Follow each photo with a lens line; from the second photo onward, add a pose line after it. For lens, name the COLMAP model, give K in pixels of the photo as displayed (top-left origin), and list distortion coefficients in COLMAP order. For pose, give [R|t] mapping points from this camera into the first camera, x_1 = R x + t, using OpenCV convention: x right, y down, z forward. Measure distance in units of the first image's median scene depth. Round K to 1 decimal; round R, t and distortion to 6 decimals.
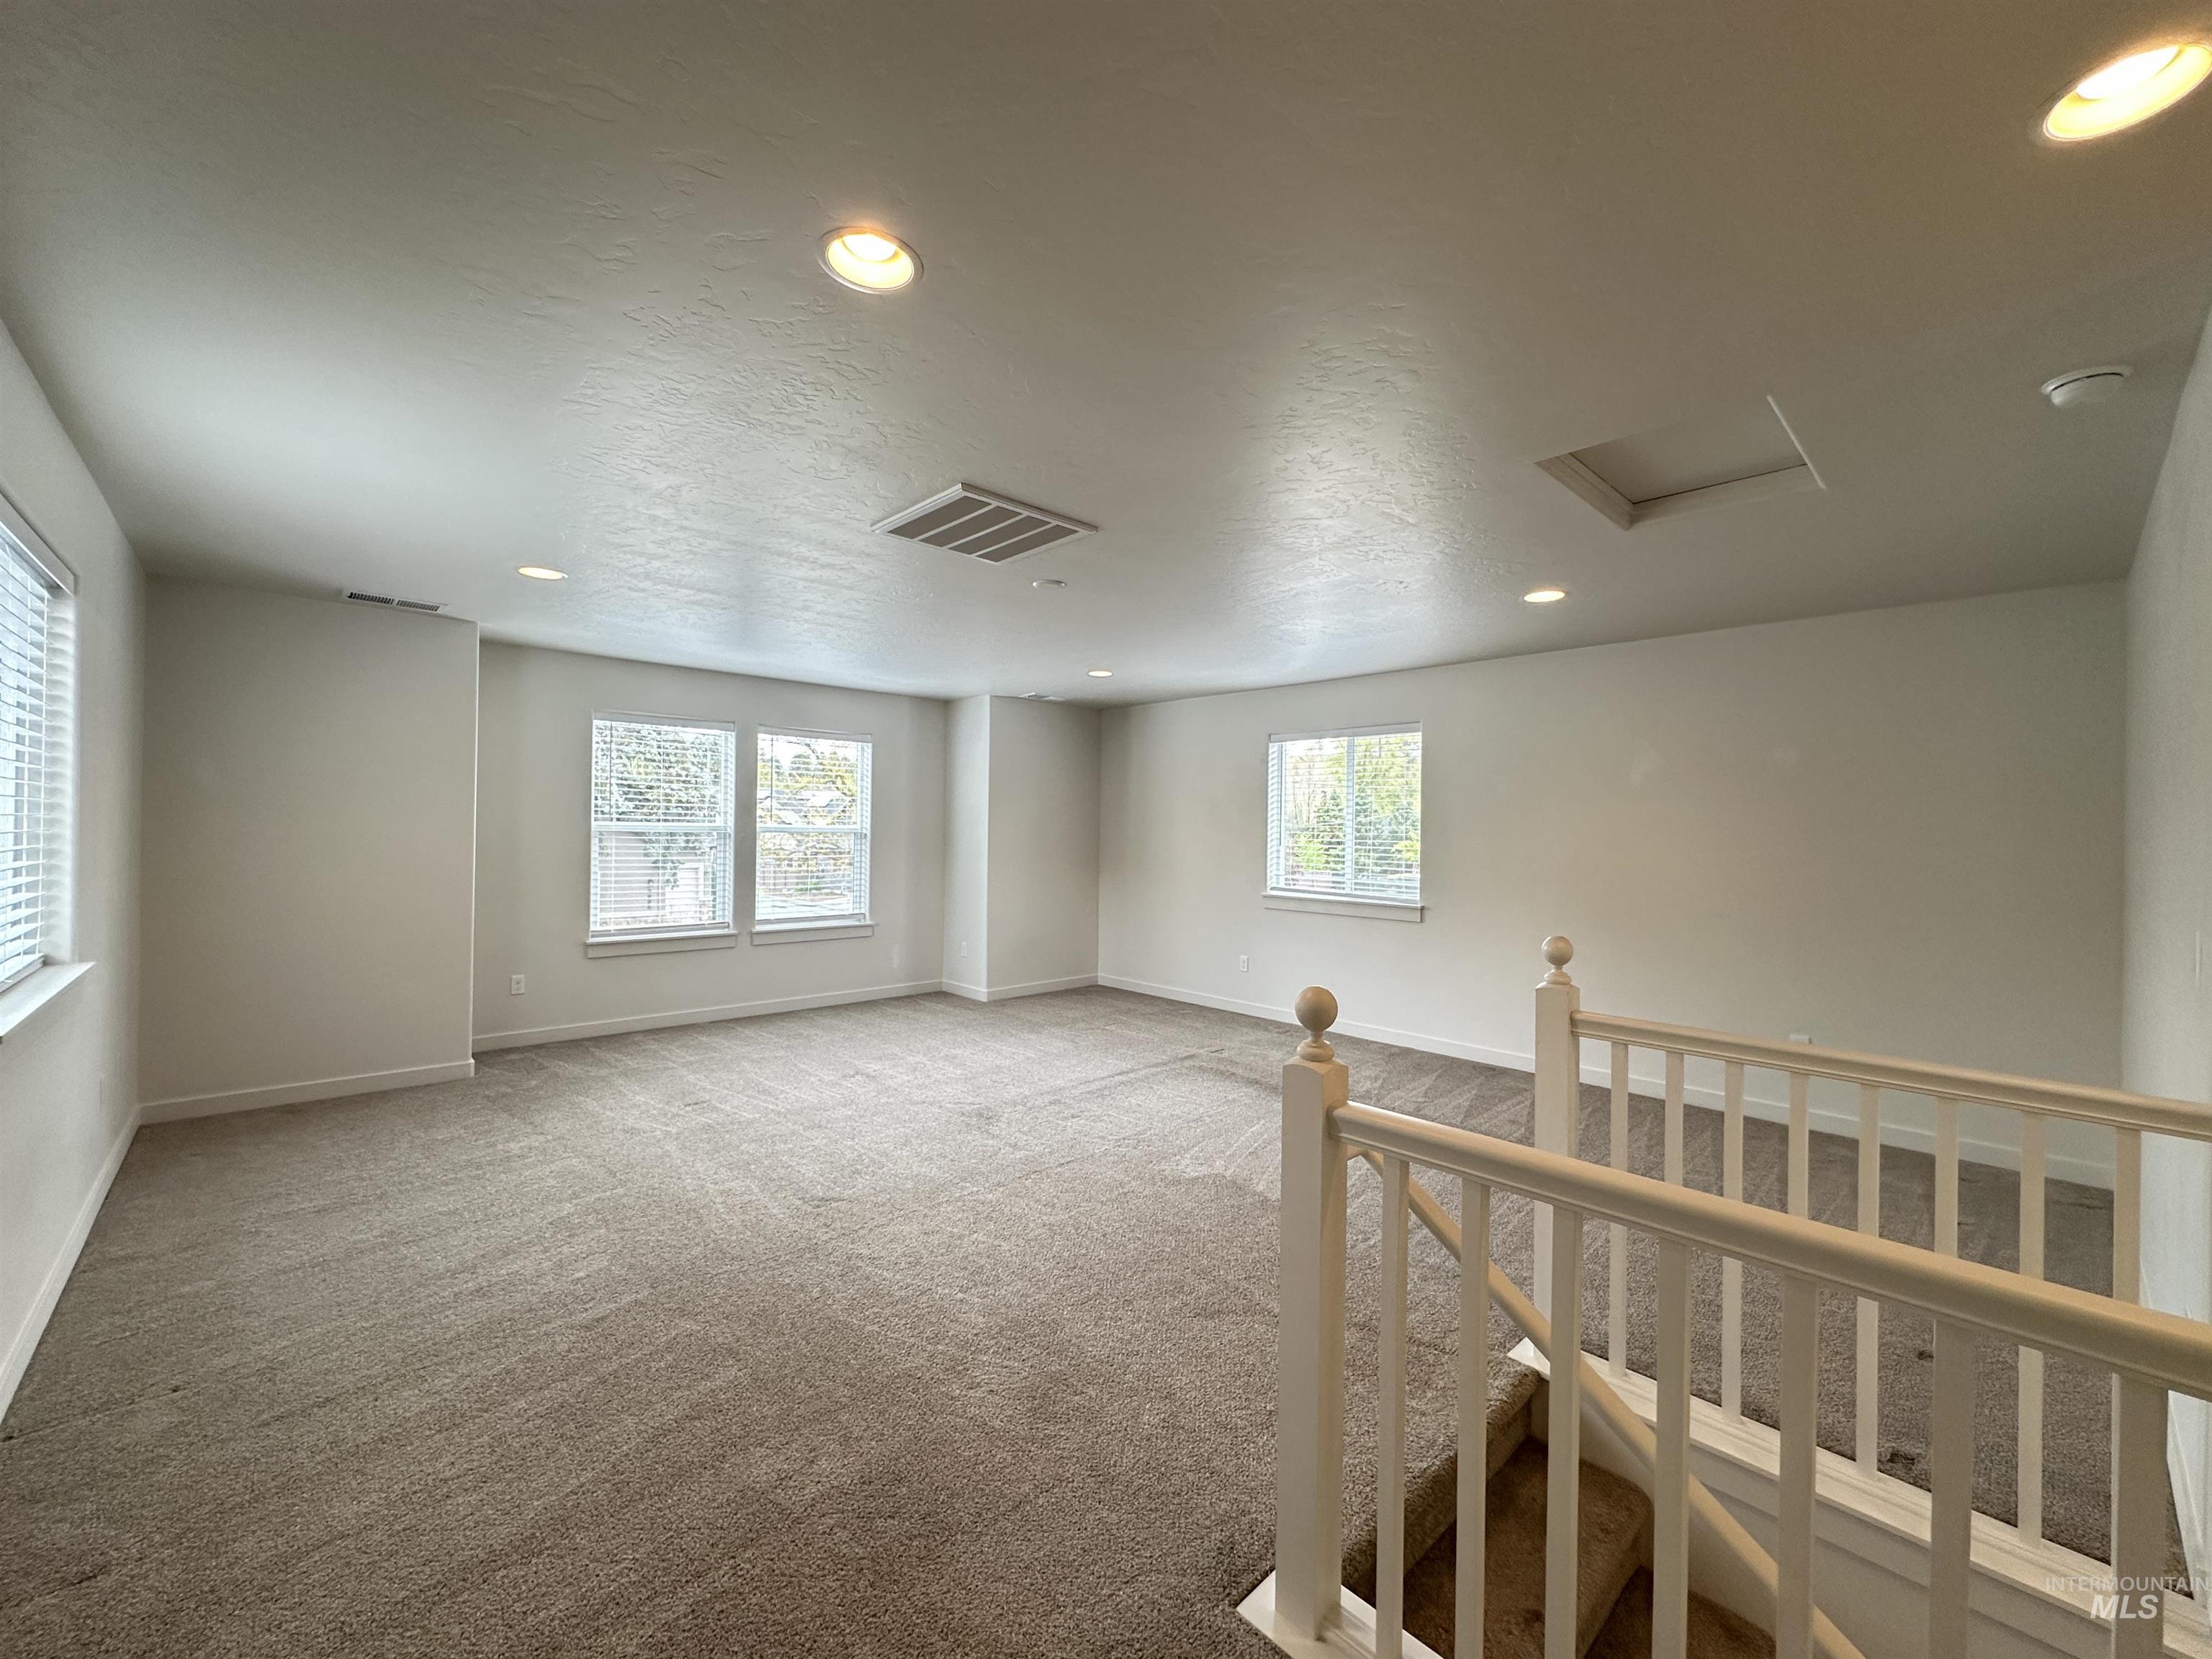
lens RADIAL K [[882.8, 0, 1106.6], [0, 882.8, 828.3], [0, 0, 1]] dist [-0.003269, 0.000957]
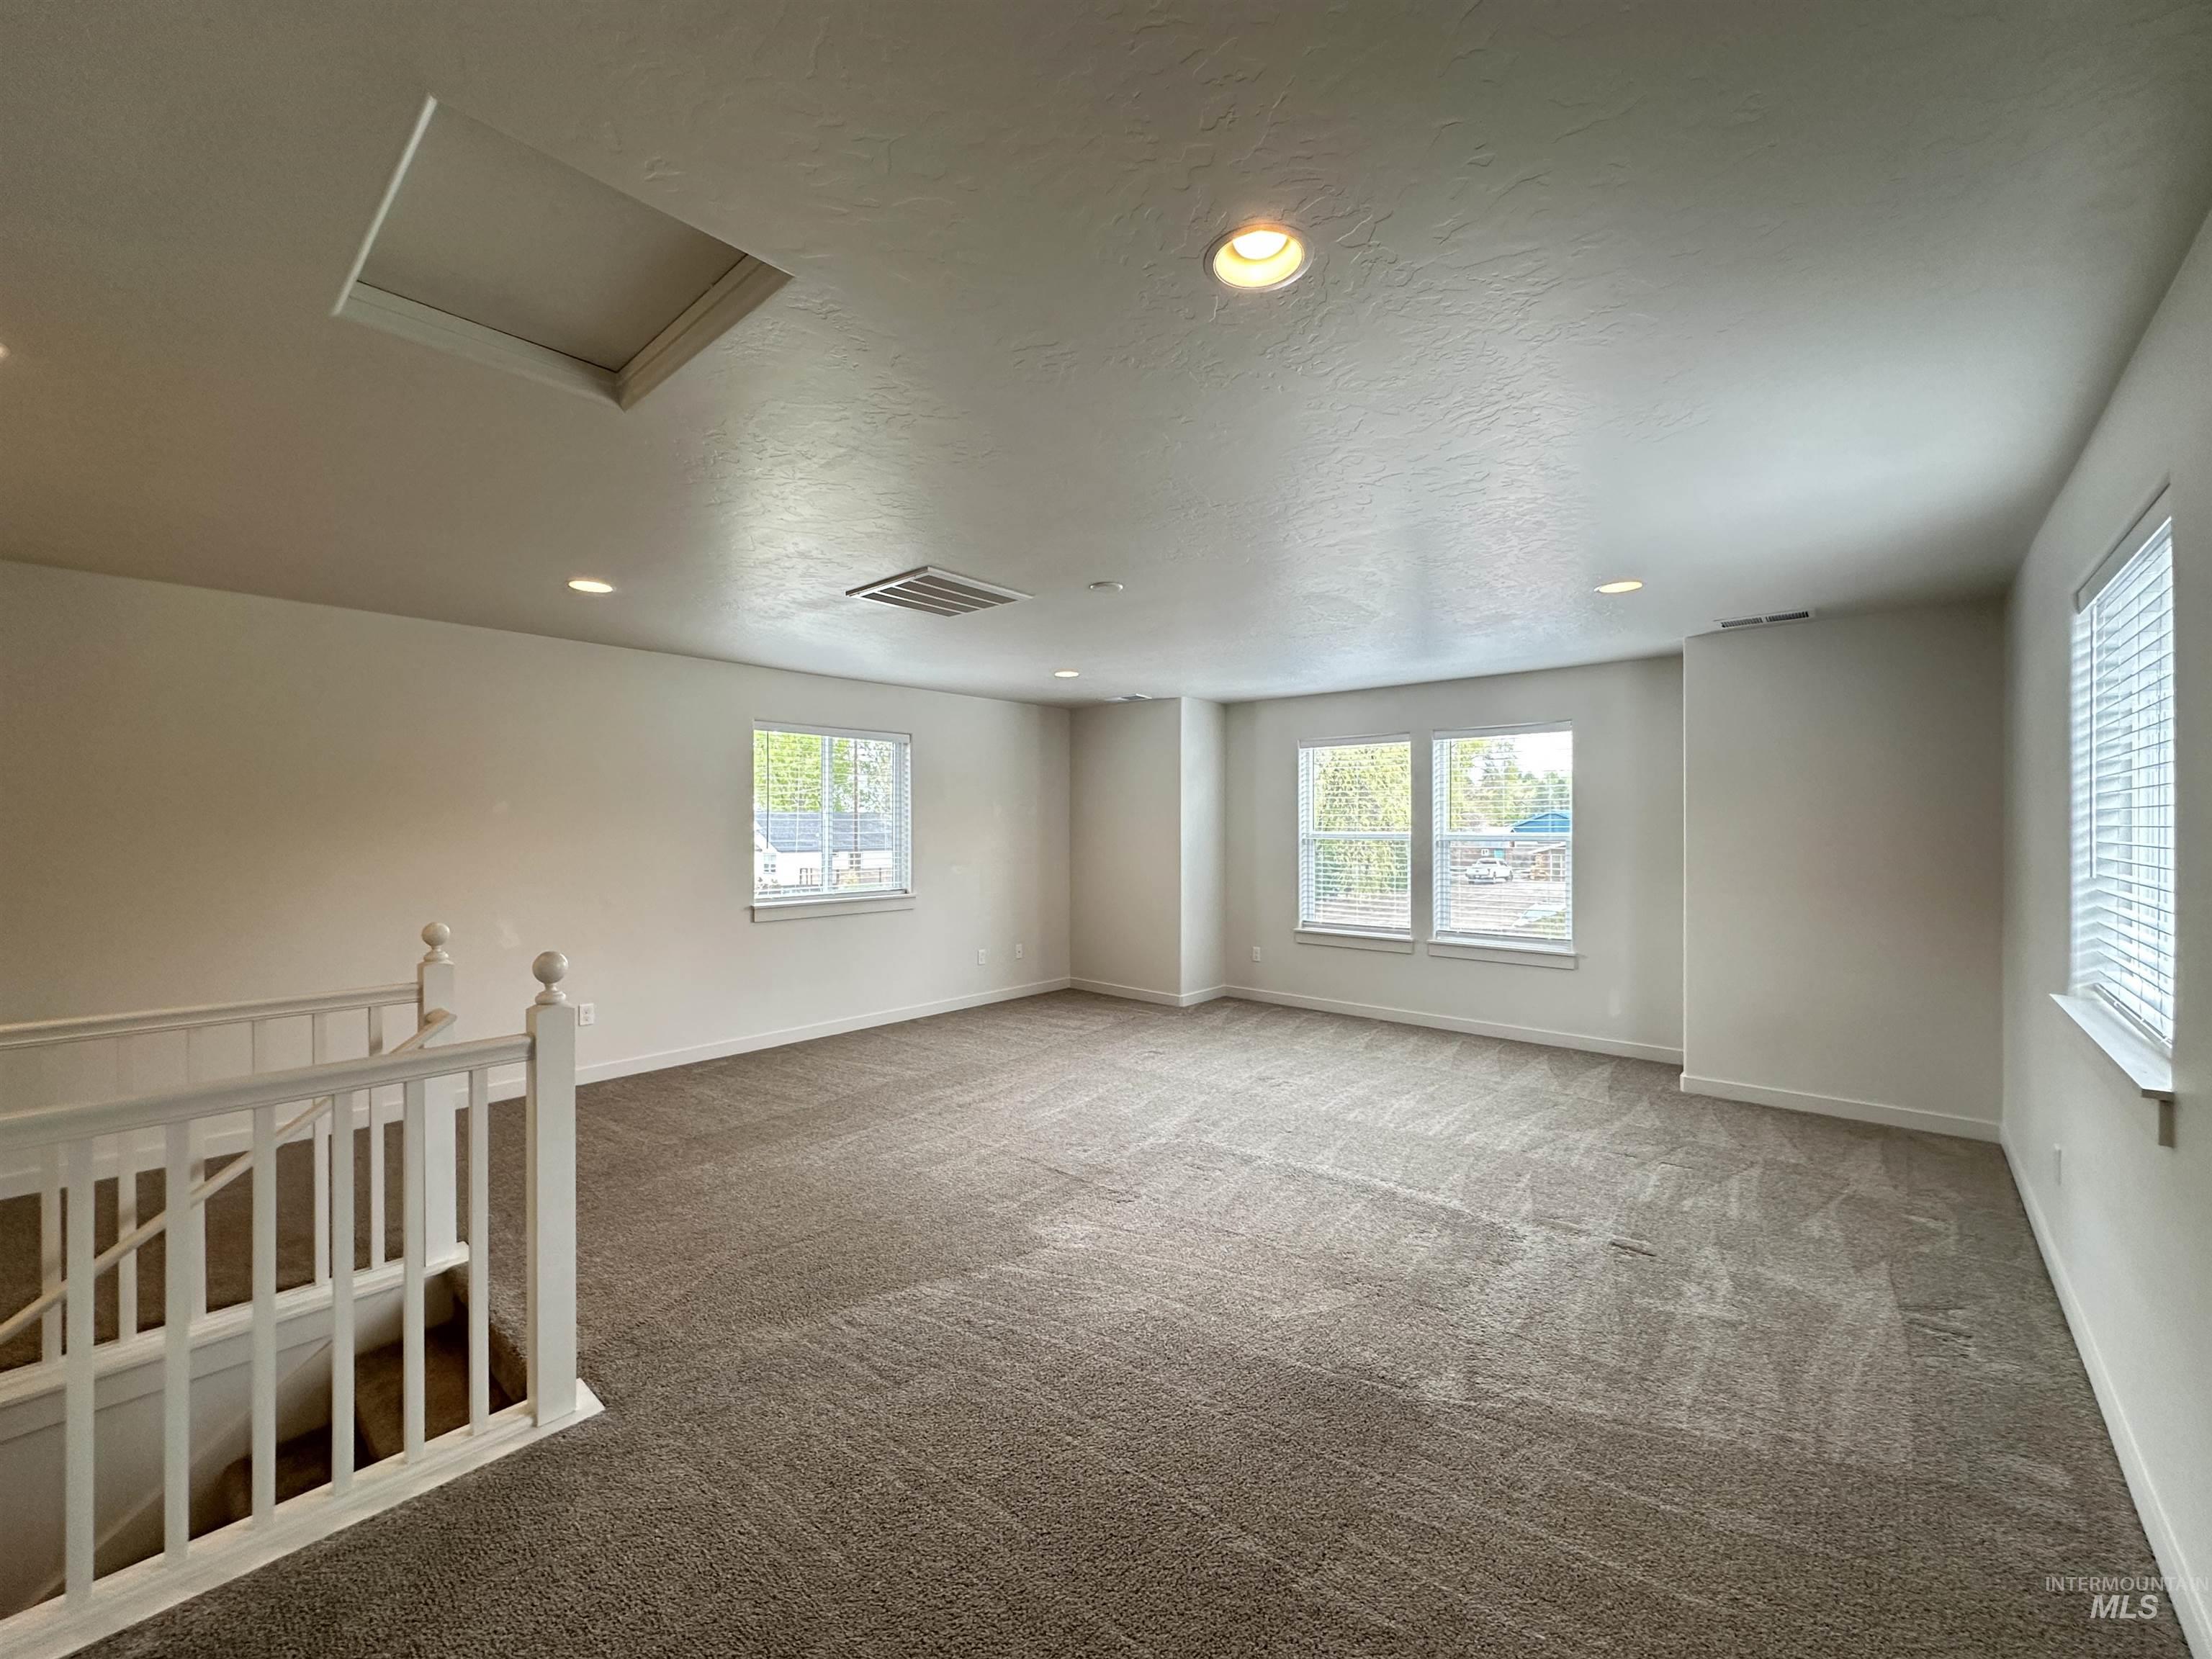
lens RADIAL K [[882.8, 0, 1106.6], [0, 882.8, 828.3], [0, 0, 1]] dist [-0.003269, 0.000957]
pose [[0.098274, -0.017856, -0.994999, 0.698064], [0.002084, 0.999841, -0.017737, 0.010413], [0.995157, -0.000330, 0.098296, 0.705090]]
